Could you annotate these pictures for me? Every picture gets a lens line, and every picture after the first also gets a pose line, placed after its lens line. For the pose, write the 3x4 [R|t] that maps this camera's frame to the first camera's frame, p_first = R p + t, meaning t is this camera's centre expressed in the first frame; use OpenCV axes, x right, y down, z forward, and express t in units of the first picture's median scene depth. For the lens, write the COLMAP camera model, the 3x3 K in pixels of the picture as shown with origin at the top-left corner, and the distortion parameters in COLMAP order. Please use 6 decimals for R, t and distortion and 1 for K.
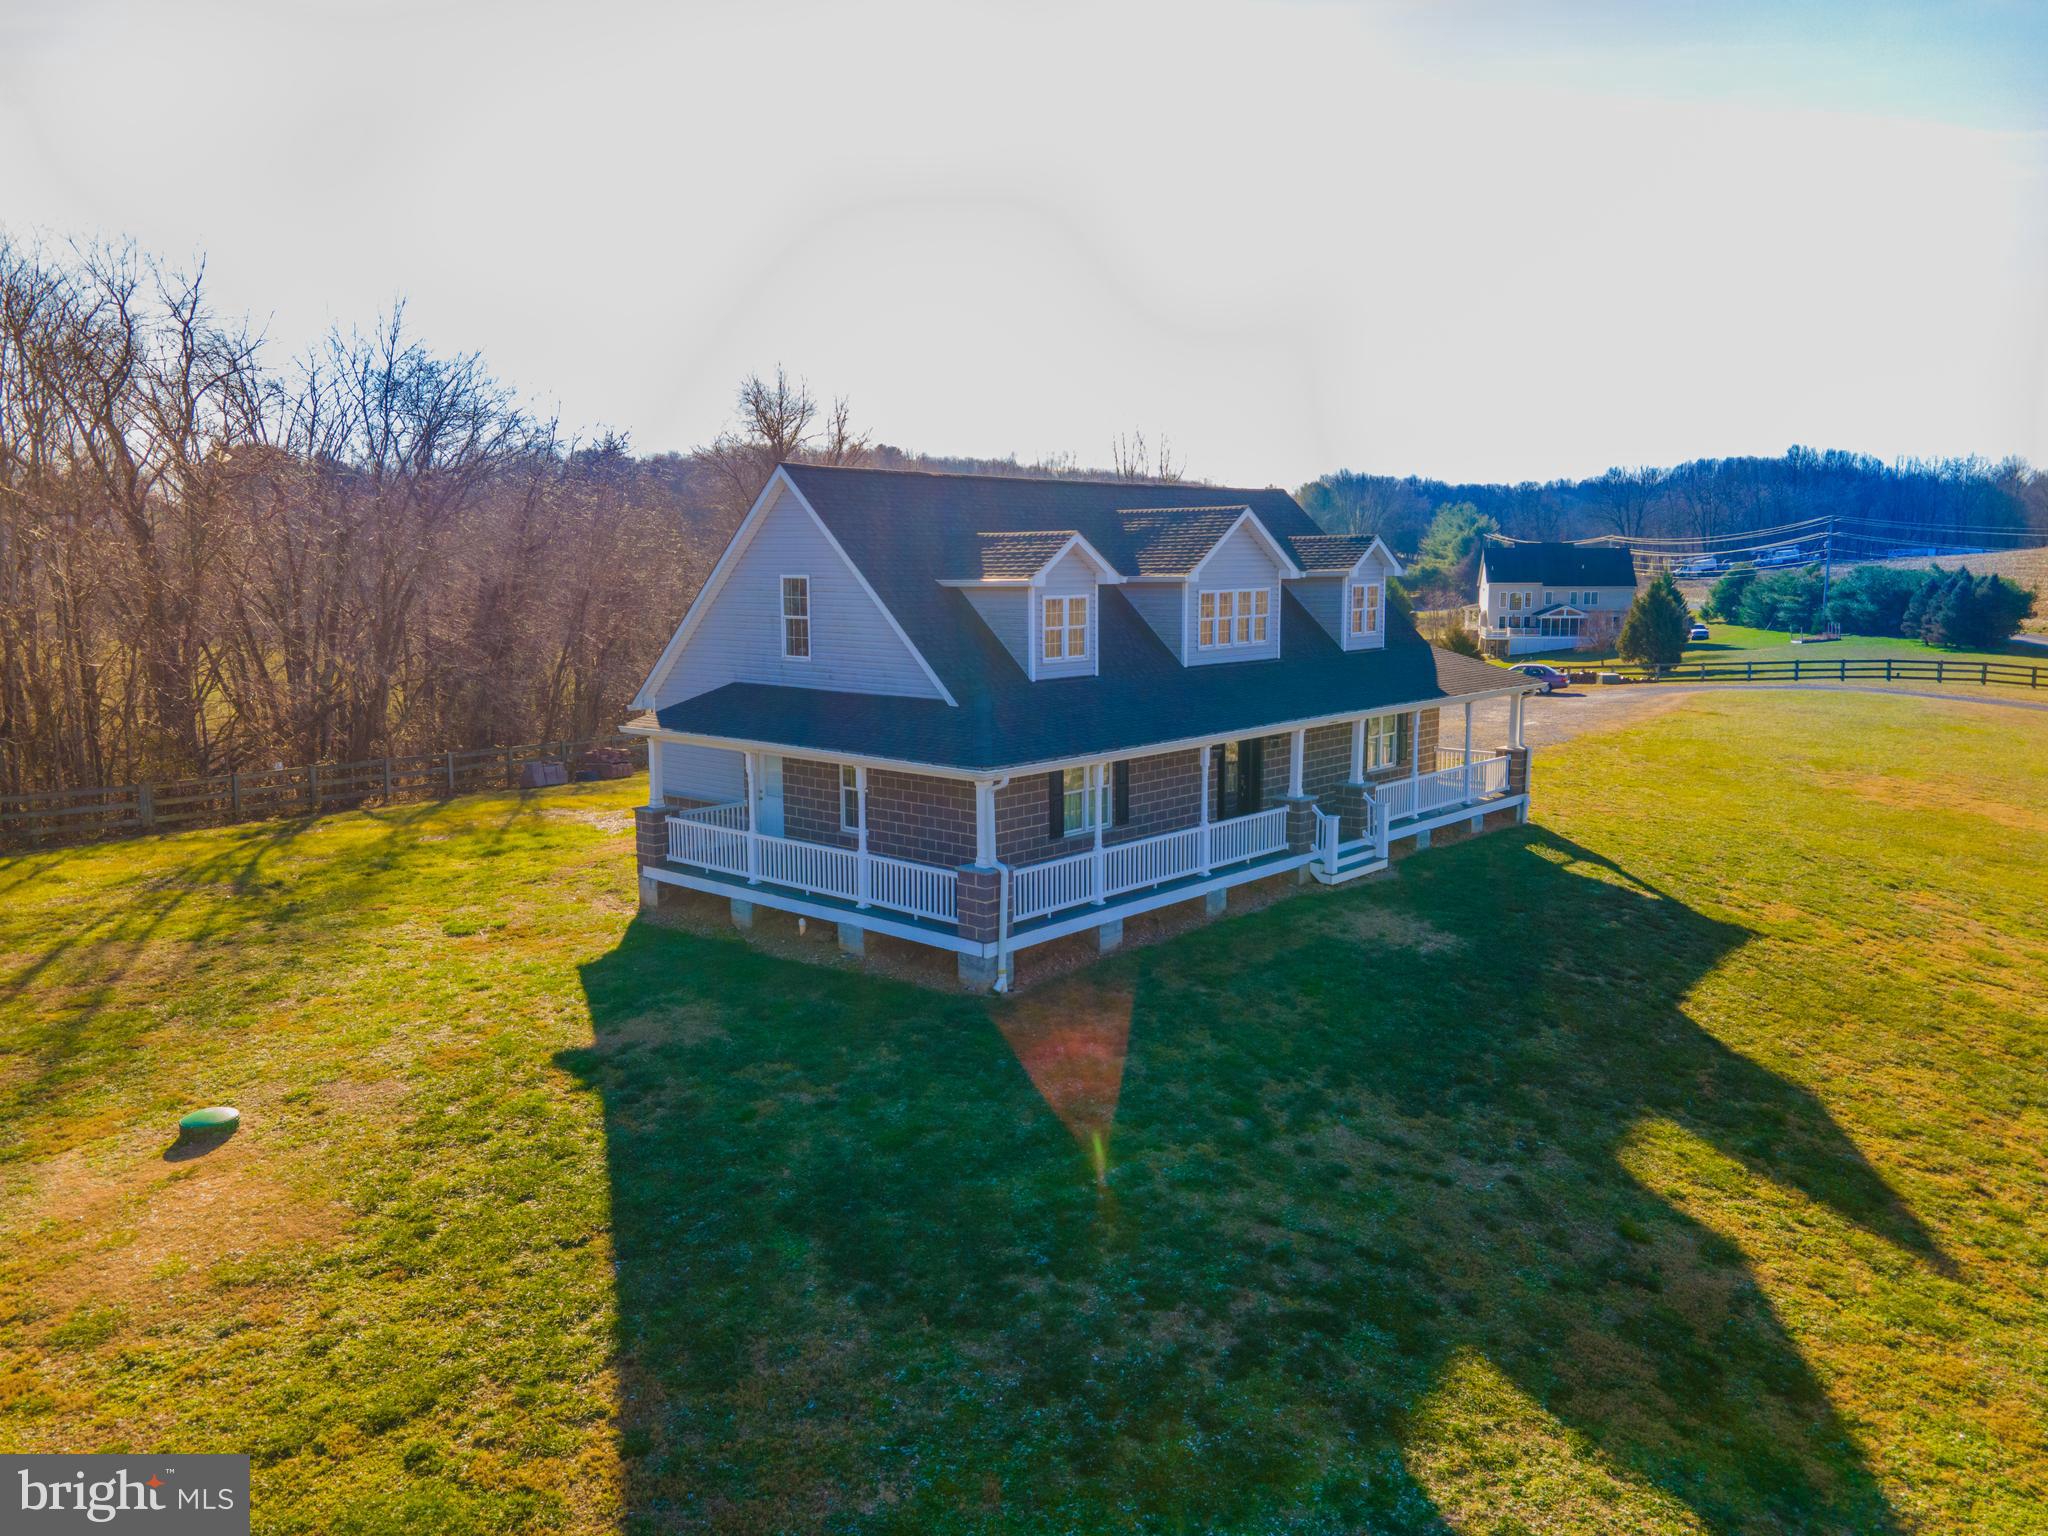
lens RADIAL K [[1494.9, 0, 1023.4], [0, 1494.9, 765.1], [0, 0, 1]] dist [0.033111, 0.016919]
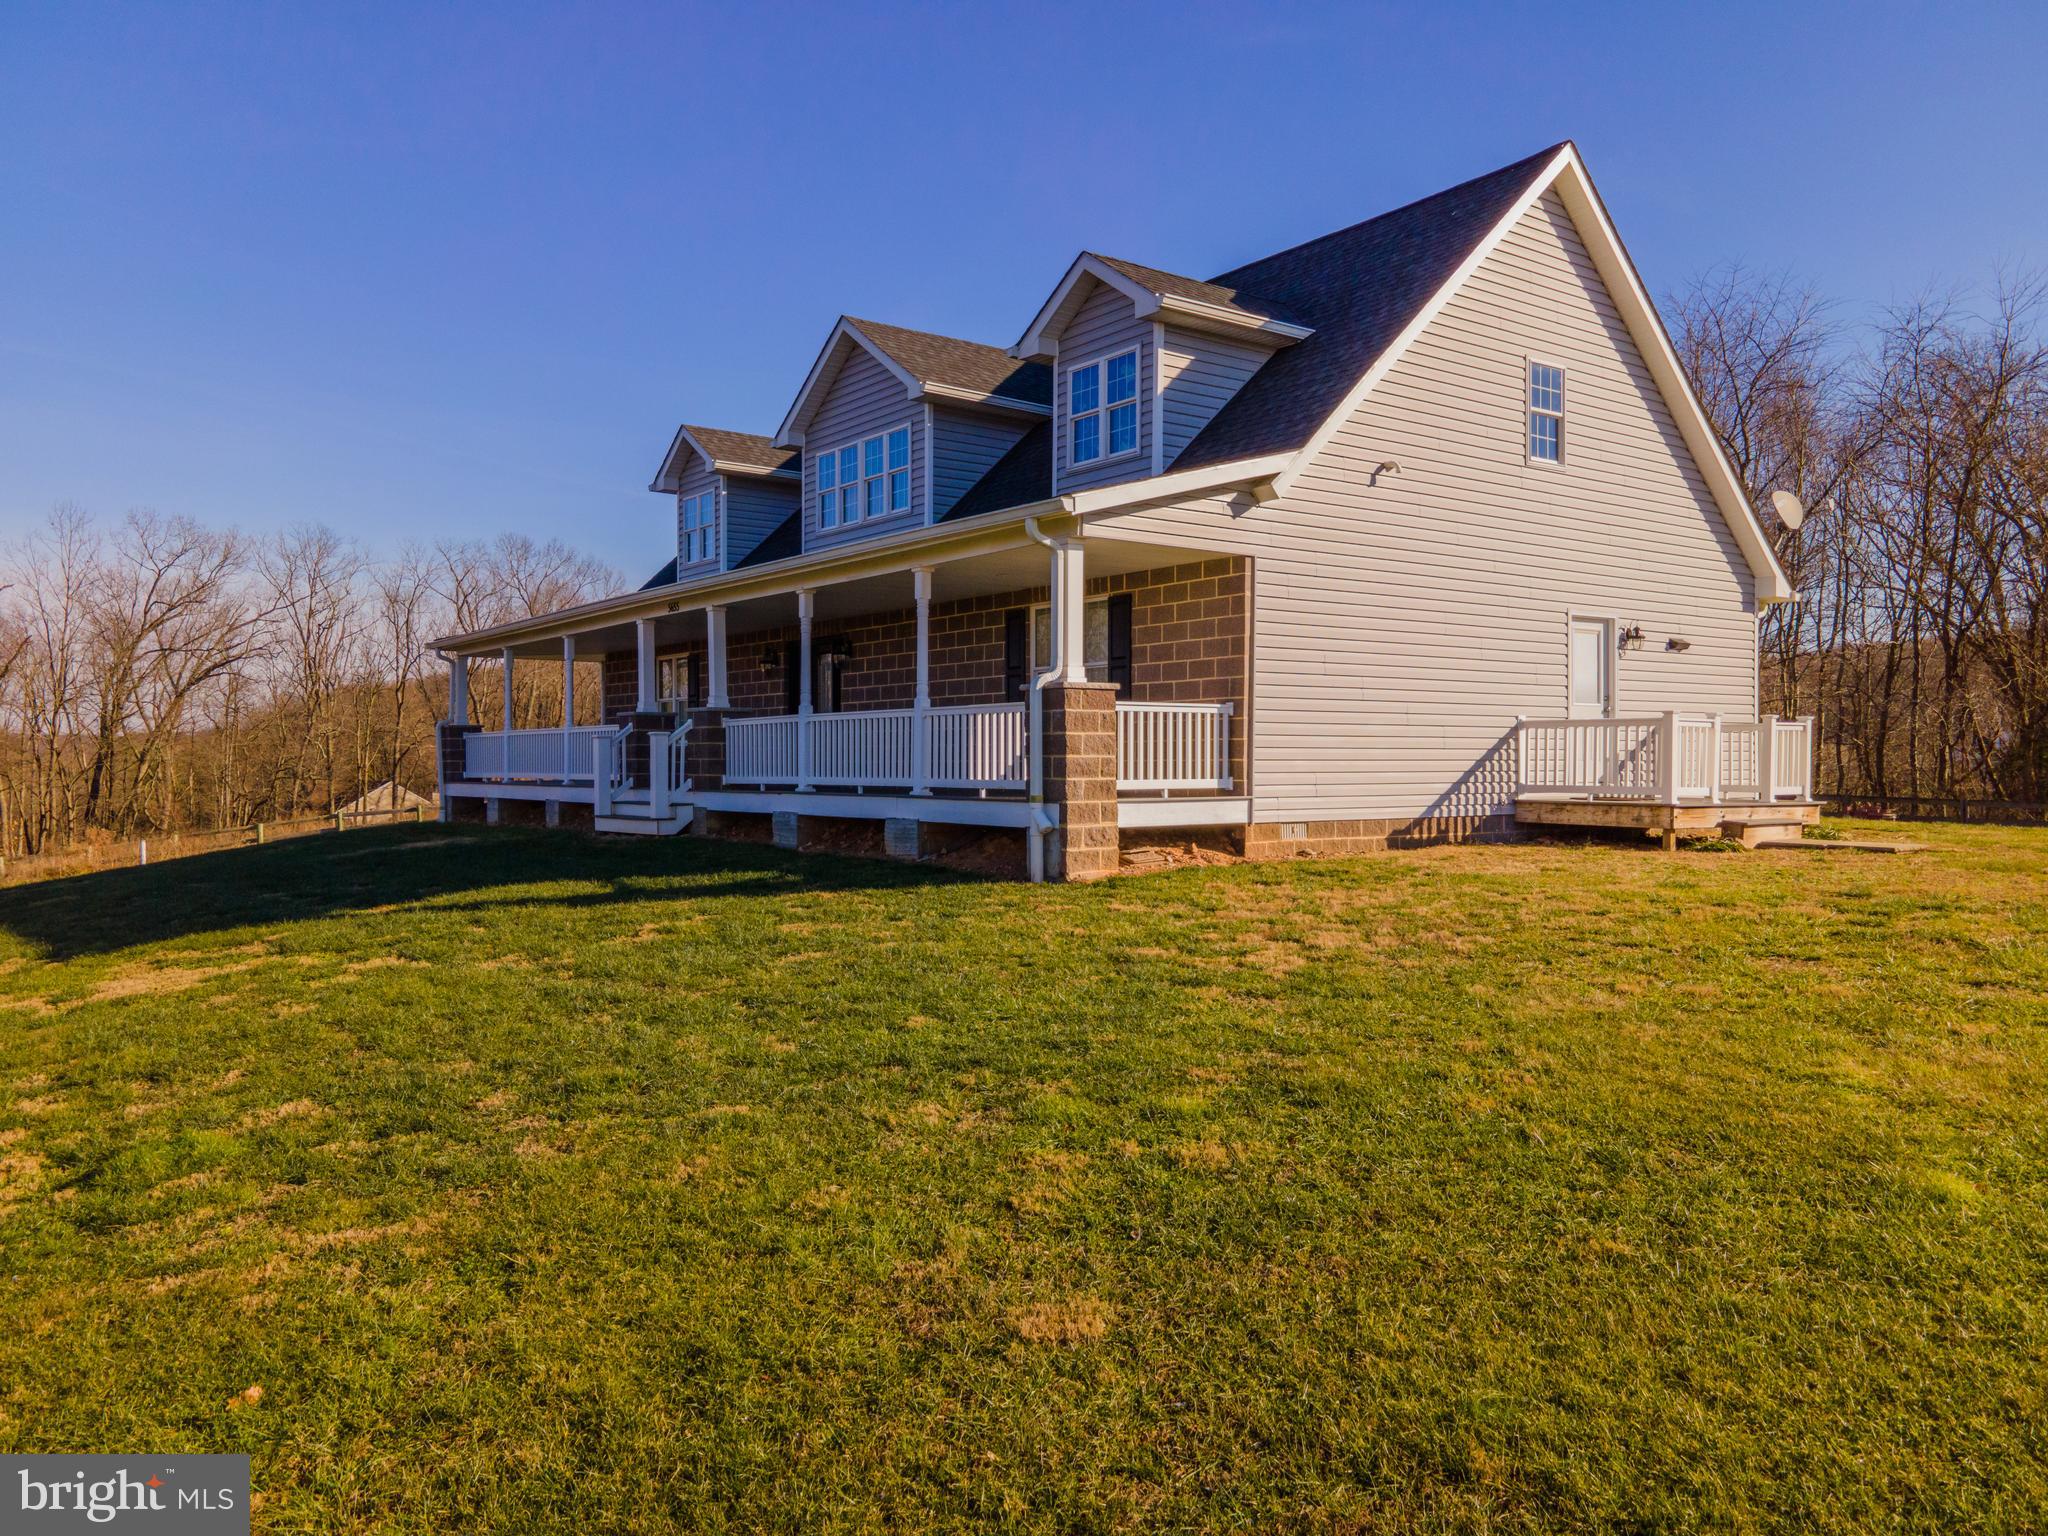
lens RADIAL K [[1494.9, 0, 1023.7], [0, 1494.9, 777.5], [0, 0, 1]] dist [0.033111, 0.016919]
pose [[-0.189729, 0.016600, -0.981696, 1.256027], [-0.134492, 0.989993, 0.042733, -0.005326], [0.972581, 0.140138, -0.185598, 1.911750]]
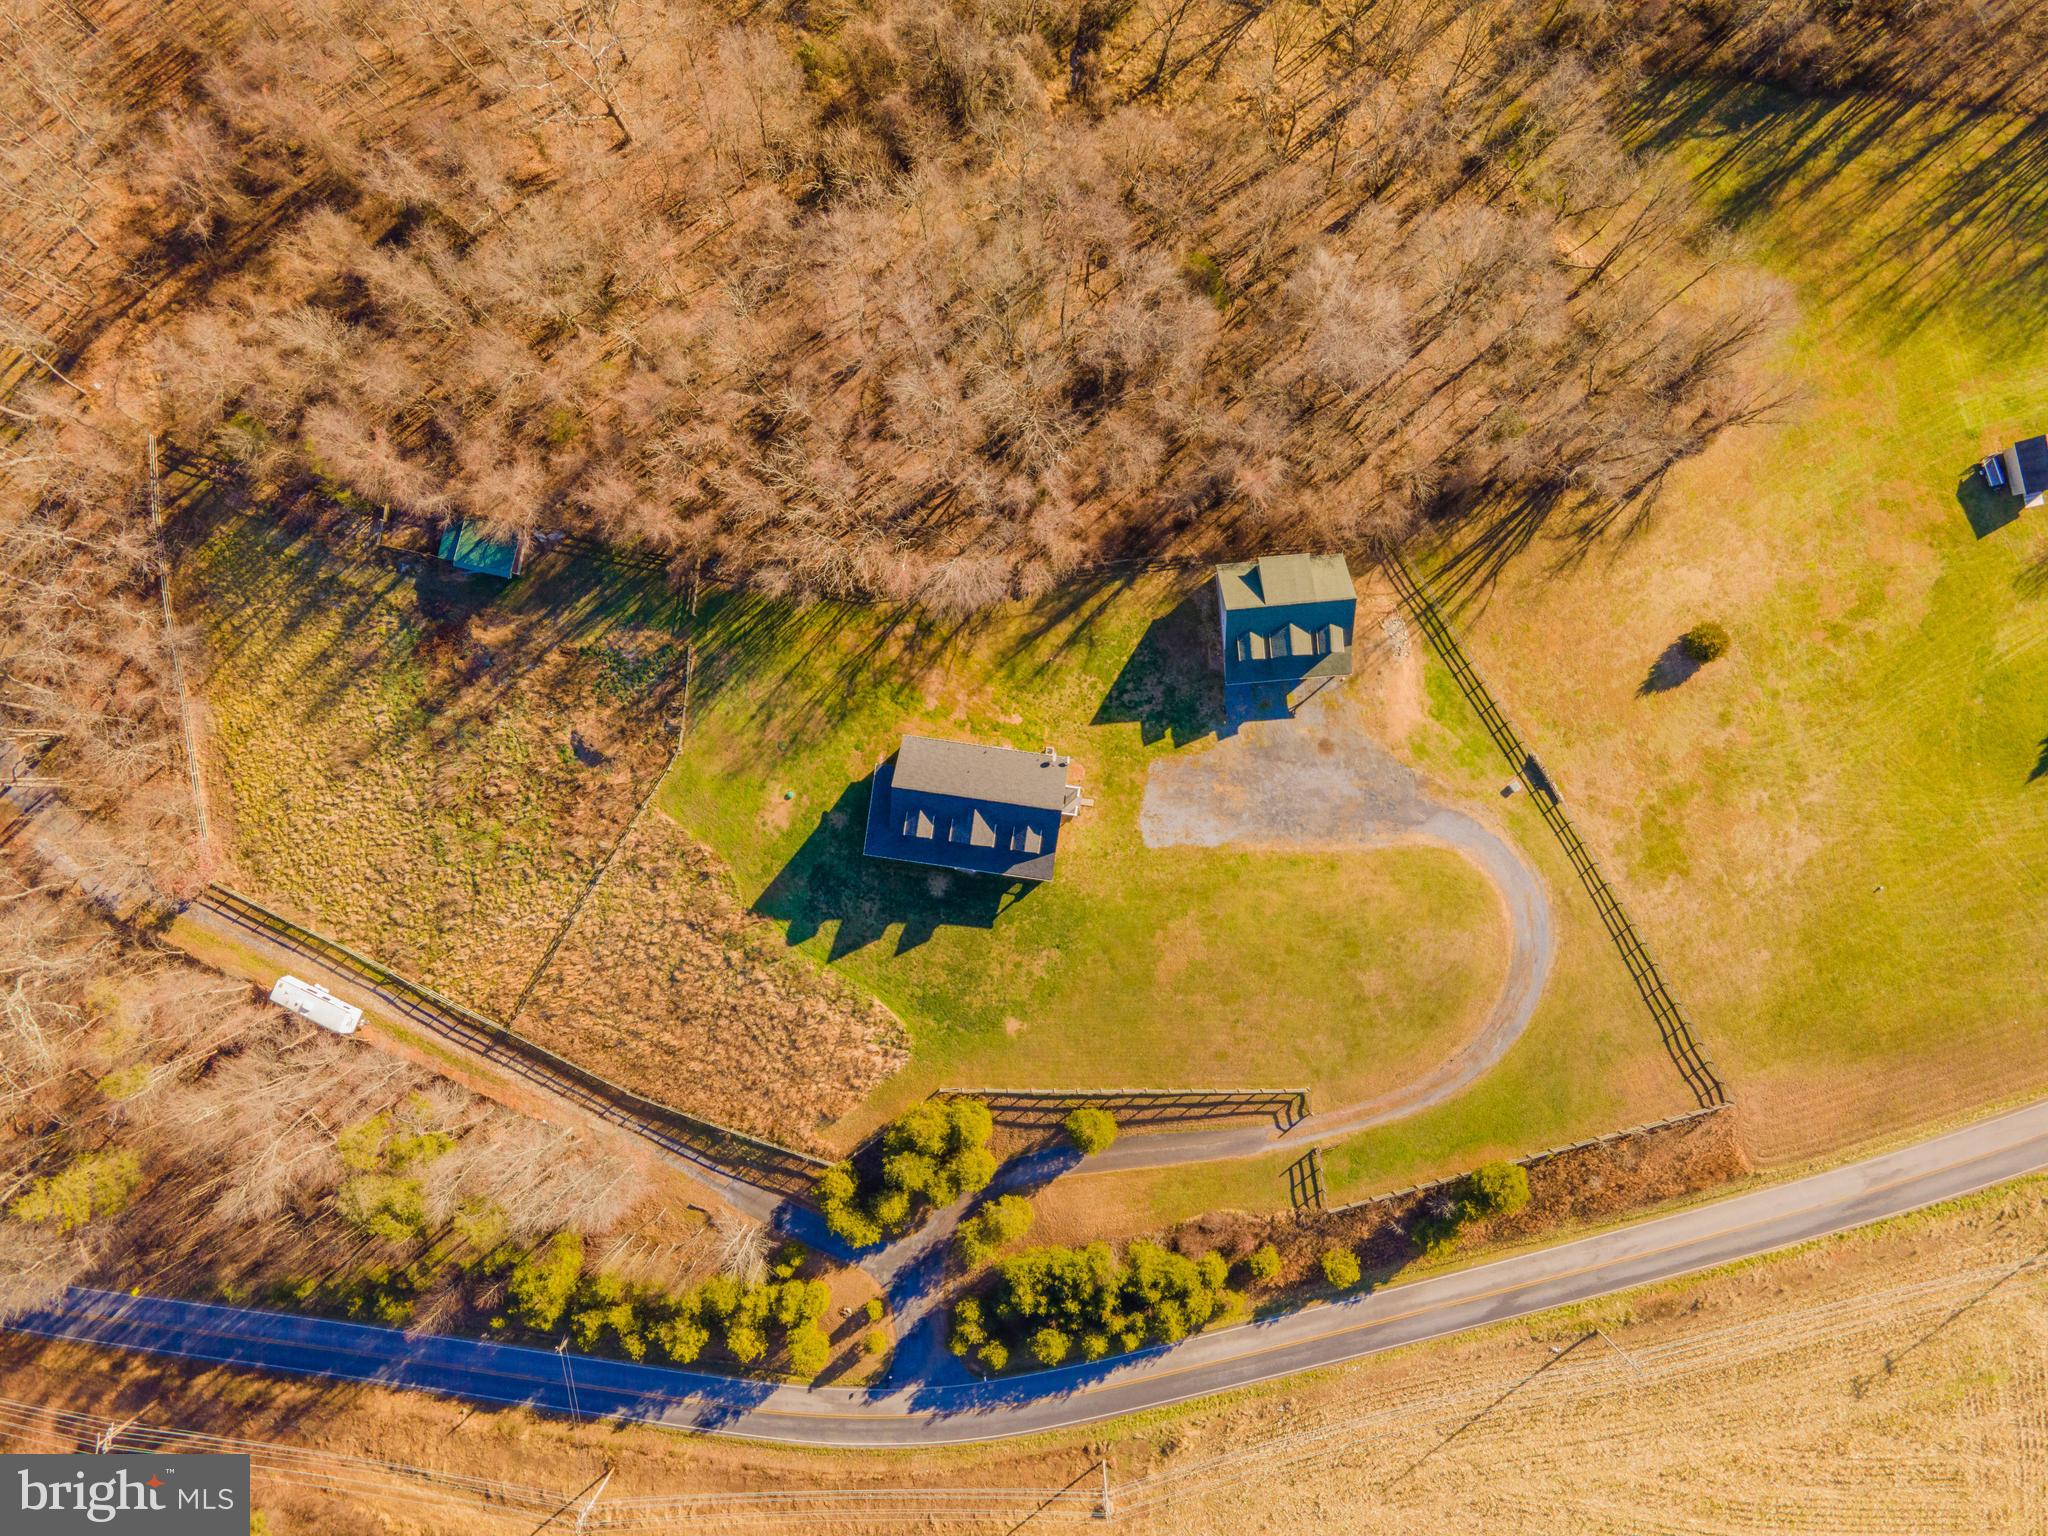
lens RADIAL K [[1494.9, 0, 1024.7], [0, 1494.9, 761.7], [0, 0, 1]] dist [0.033111, 0.016919]
pose [[0.562992, 0.826460, 0.001945, 0.027688], [-0.106739, 0.070378, 0.991793, -7.671739], [0.819540, -0.558579, 0.127838, 1.043782]]
